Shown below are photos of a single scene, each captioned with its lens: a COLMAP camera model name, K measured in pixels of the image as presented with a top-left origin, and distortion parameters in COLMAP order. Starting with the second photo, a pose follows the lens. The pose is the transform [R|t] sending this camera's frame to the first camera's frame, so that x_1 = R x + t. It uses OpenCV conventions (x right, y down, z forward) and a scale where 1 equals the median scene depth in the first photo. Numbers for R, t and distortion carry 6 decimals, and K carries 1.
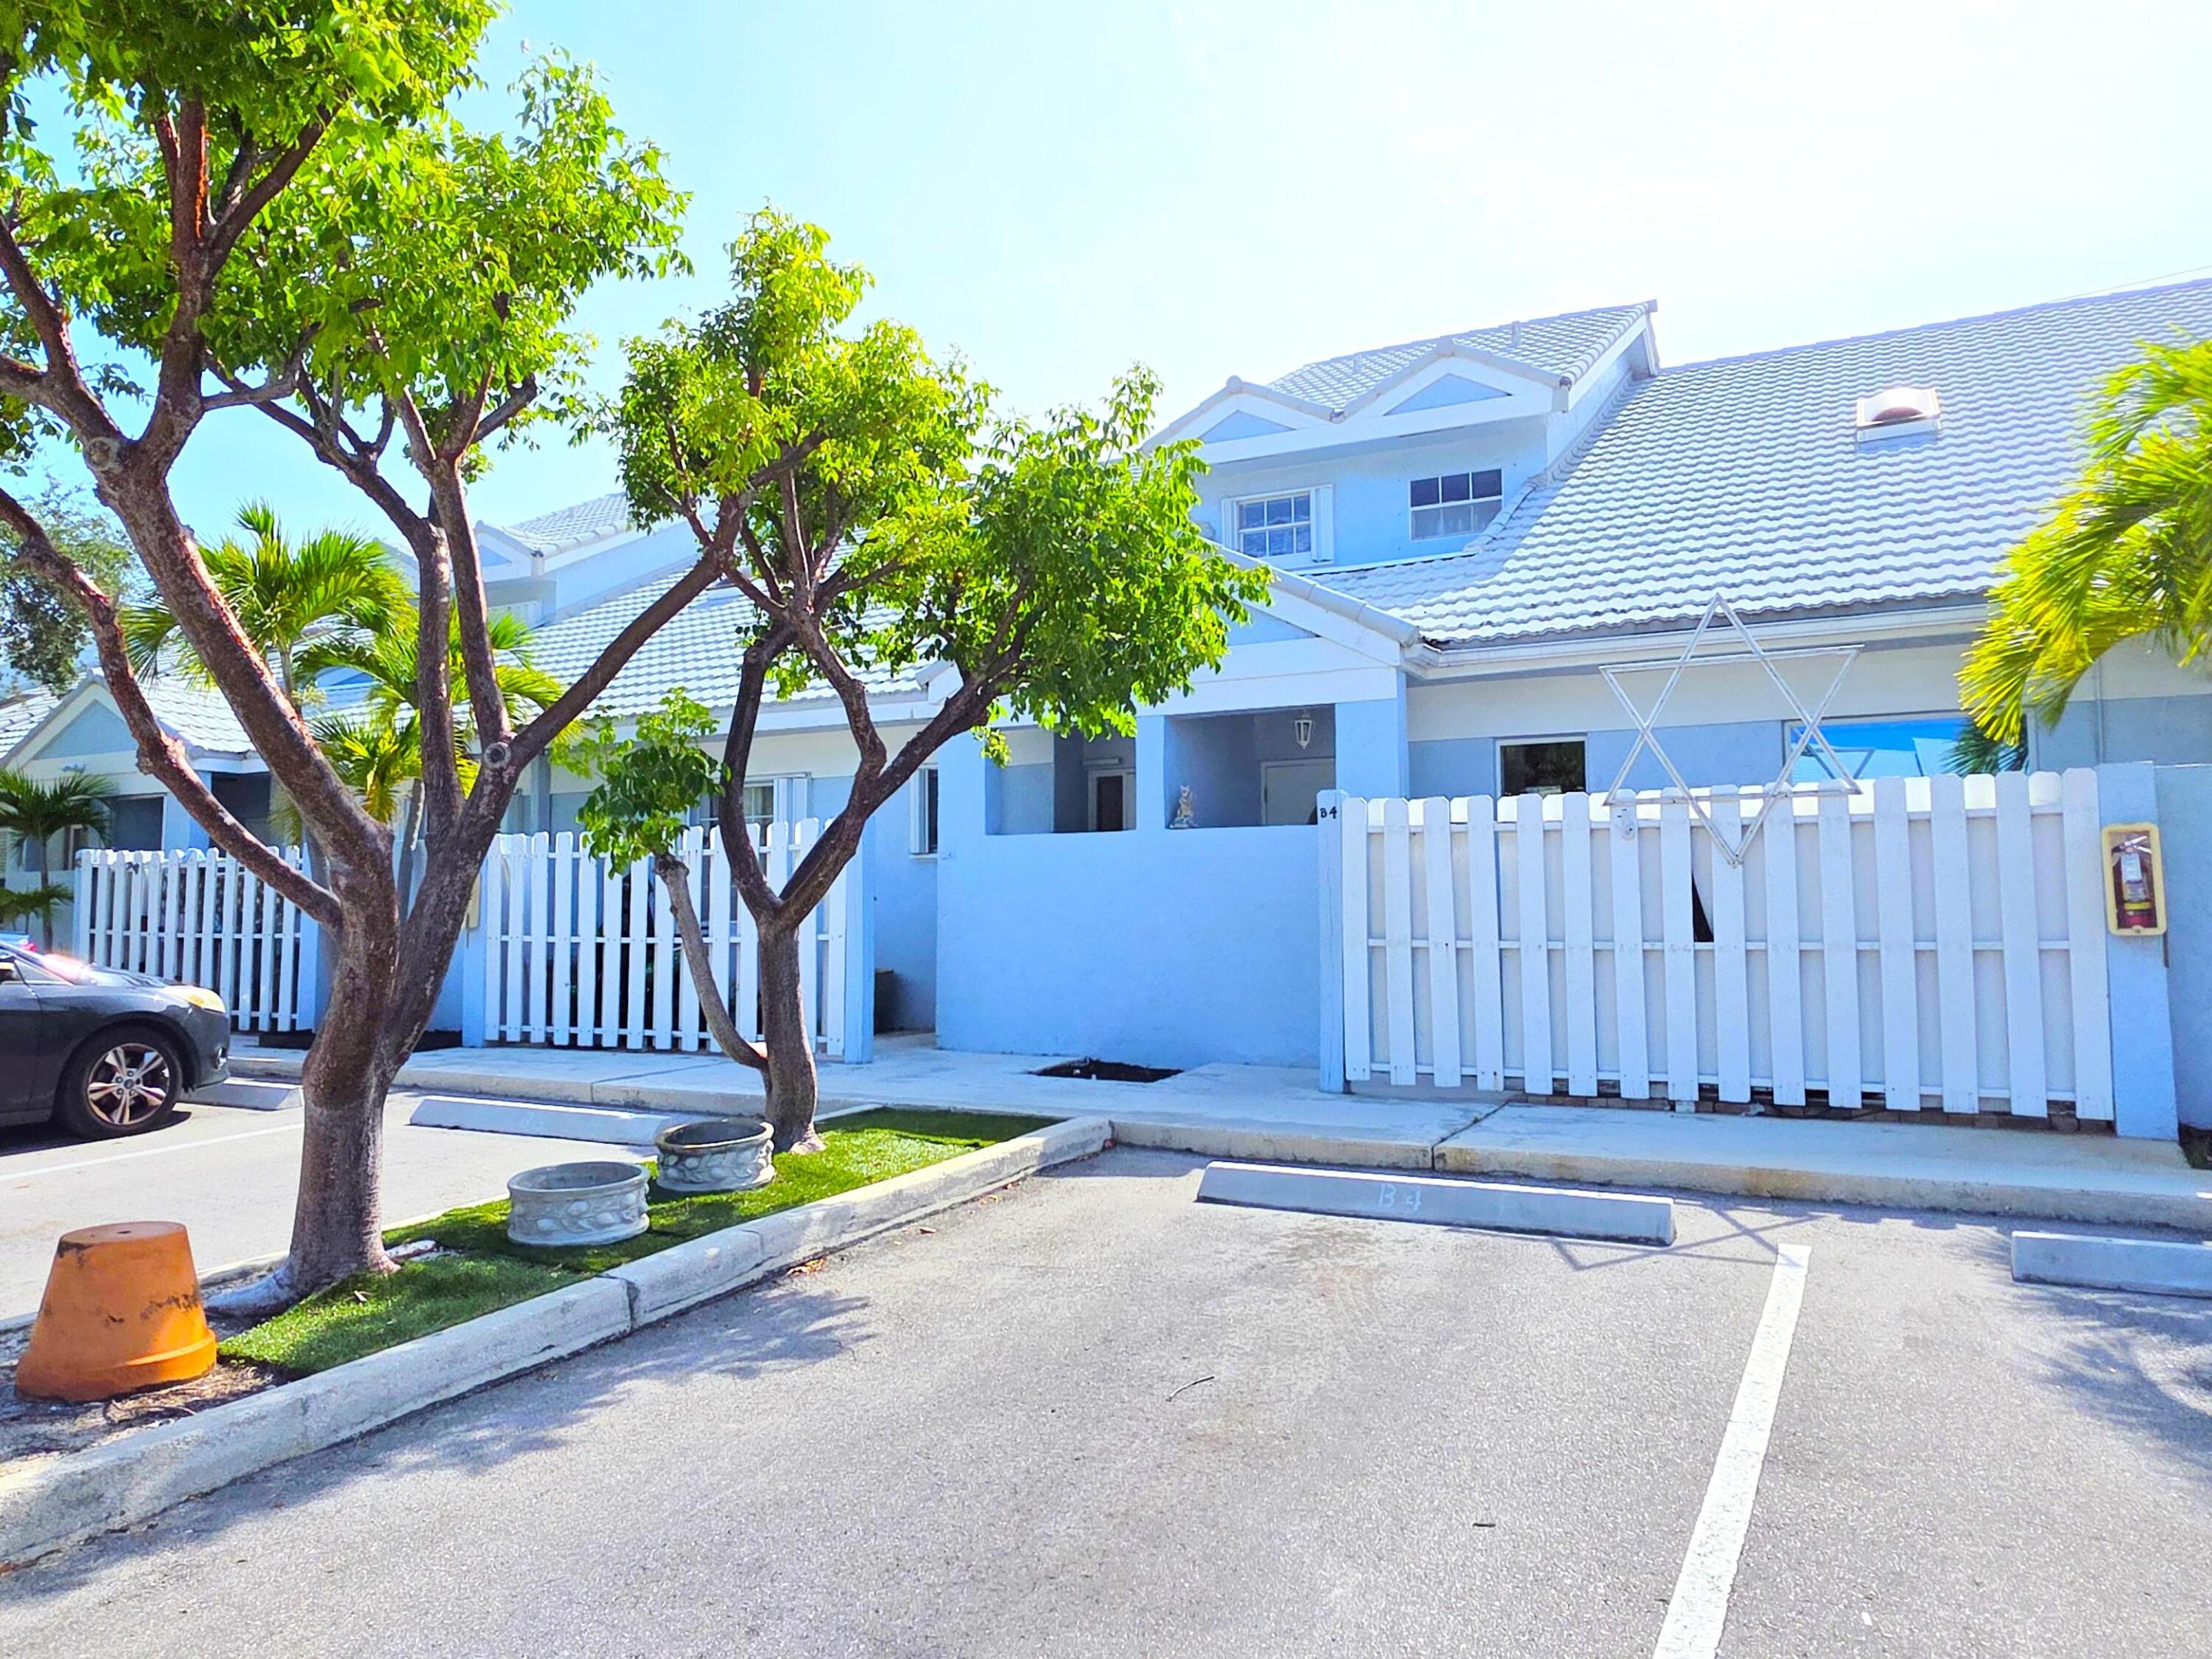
lens RADIAL K [[1527.2, 0, 1104.6], [0, 1527.2, 813.0], [0, 0, 1]] dist [0.003579, -0.004416]
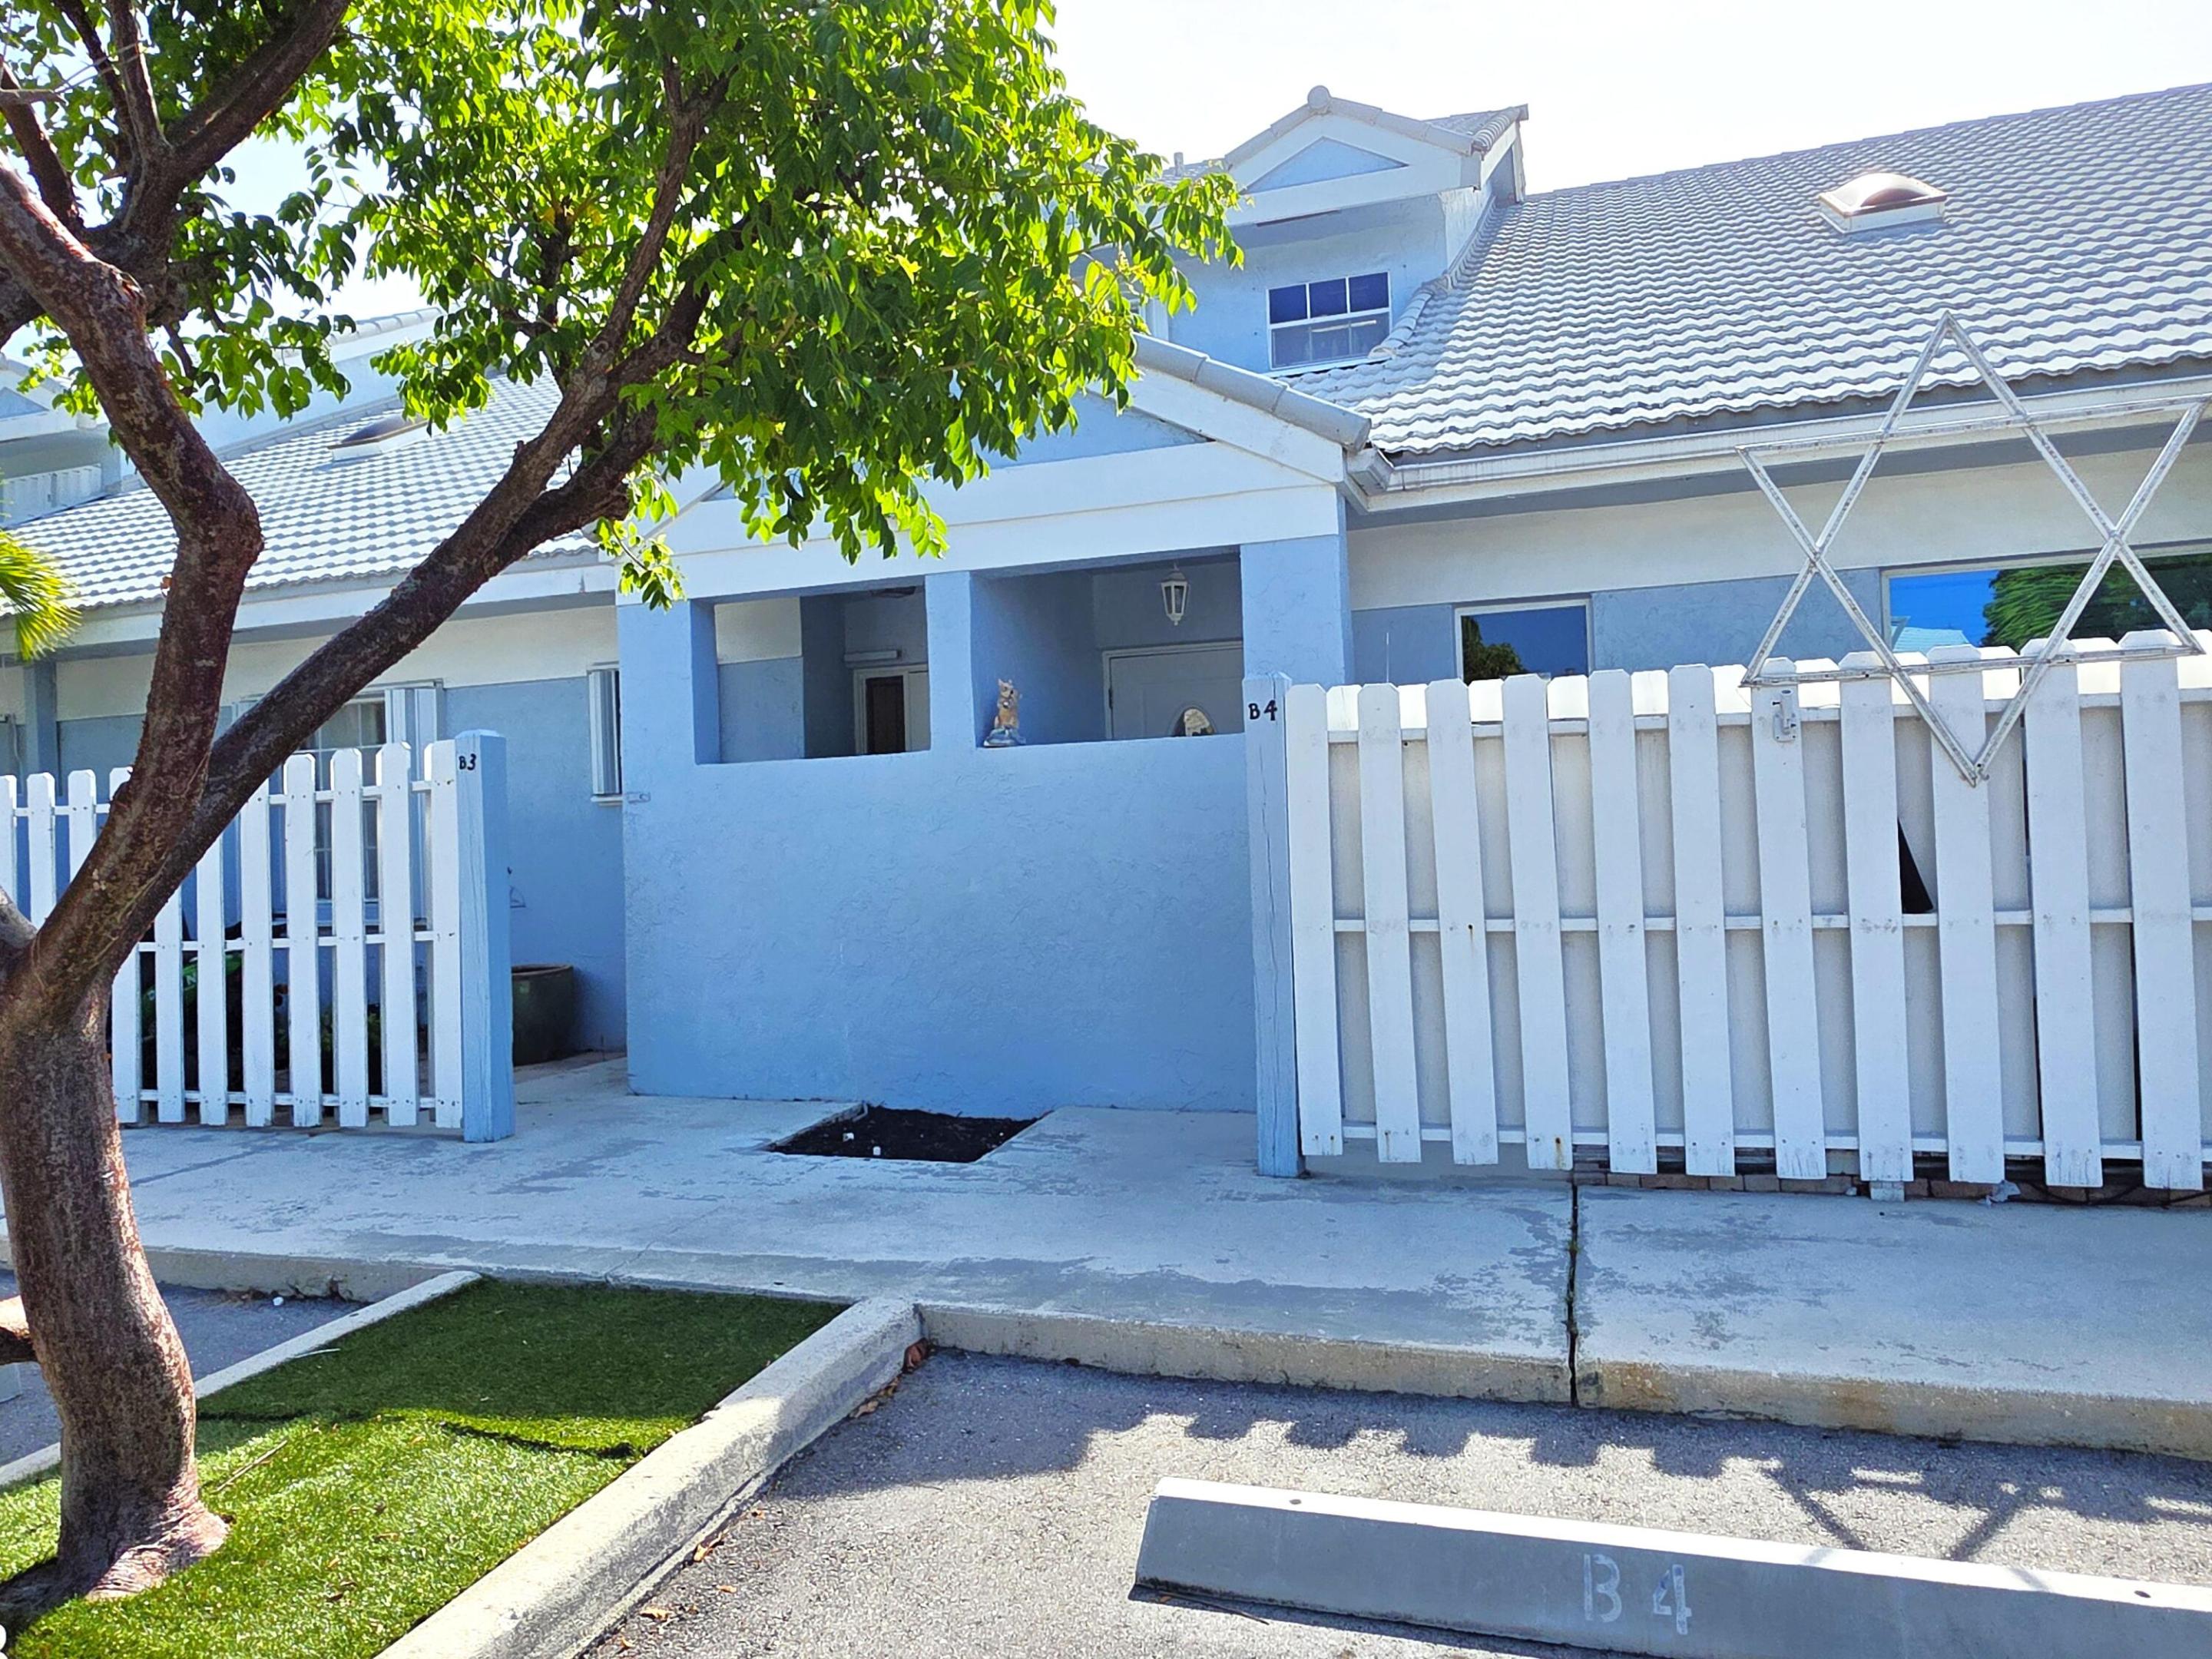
lens RADIAL K [[1527.2, 0, 1104.6], [0, 1527.2, 813.0], [0, 0, 1]] dist [0.003579, -0.004416]
pose [[0.988275, -0.027284, 0.150226, -0.004932], [0.020191, 0.998617, 0.048541, 0.008910], [-0.151343, -0.044938, 0.987459, 0.387951]]
